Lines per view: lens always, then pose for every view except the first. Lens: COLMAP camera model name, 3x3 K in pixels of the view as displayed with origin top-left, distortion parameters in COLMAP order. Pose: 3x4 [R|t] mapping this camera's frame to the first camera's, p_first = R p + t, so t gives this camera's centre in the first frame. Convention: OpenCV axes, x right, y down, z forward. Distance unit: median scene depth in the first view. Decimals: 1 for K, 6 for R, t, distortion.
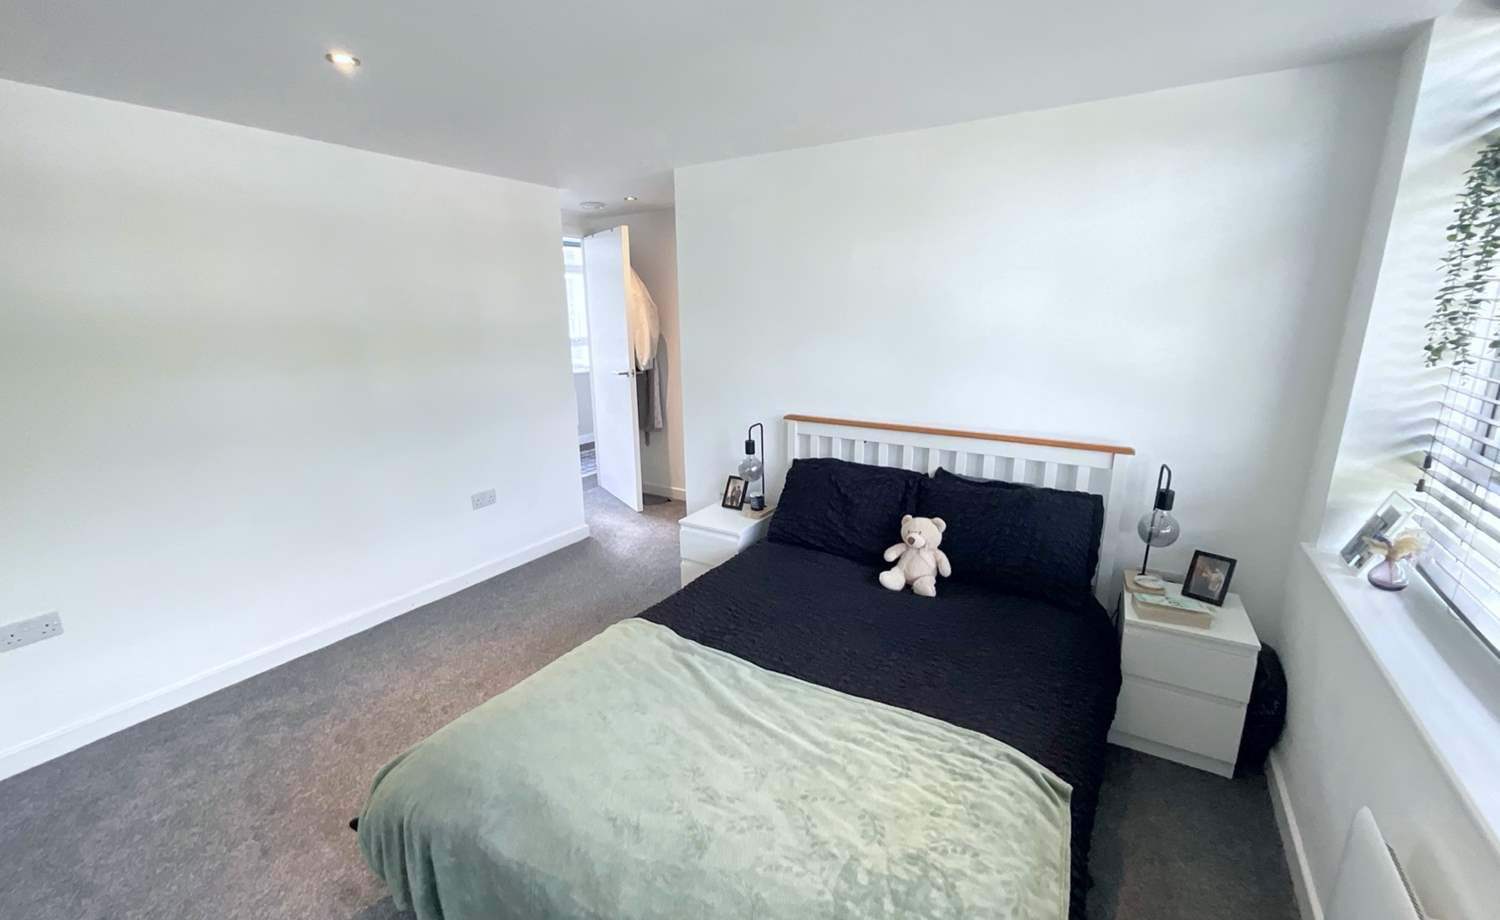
lens RADIAL K [[607.0, 0, 748.4], [0, 607.0, 458.8], [0, 0, 1]] dist [-0.002998, 0.000177]
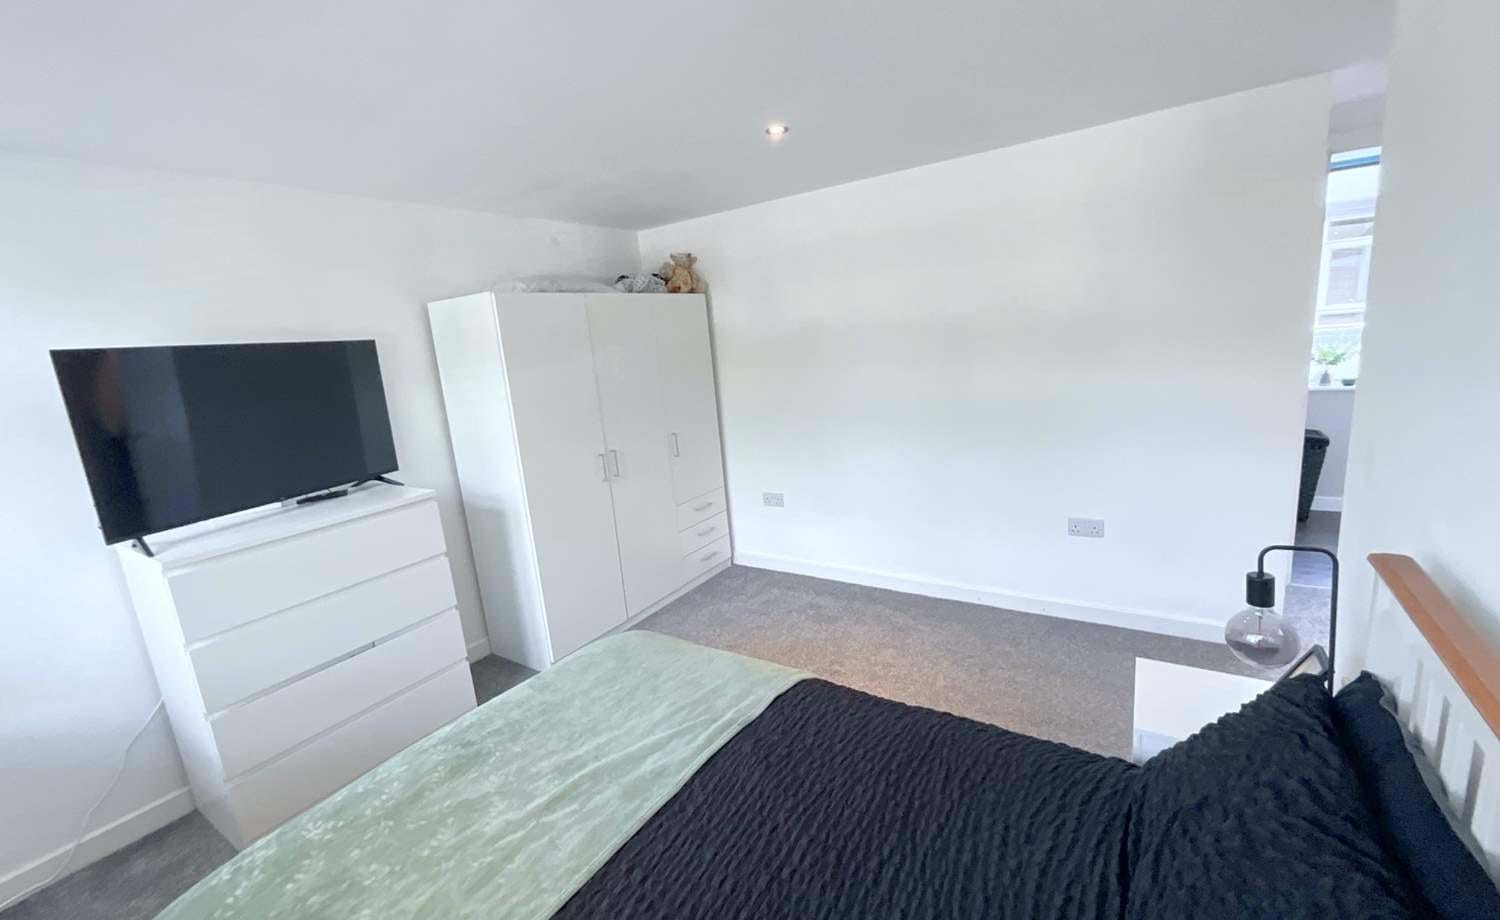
lens RADIAL K [[607.0, 0, 748.4], [0, 607.0, 458.8], [0, 0, 1]] dist [-0.002998, 0.000177]
pose [[-0.007276, 0.209124, -0.977862, 0.501057], [-0.157980, 0.965367, 0.207627, -0.173306], [0.987415, 0.155994, 0.026014, 0.708332]]
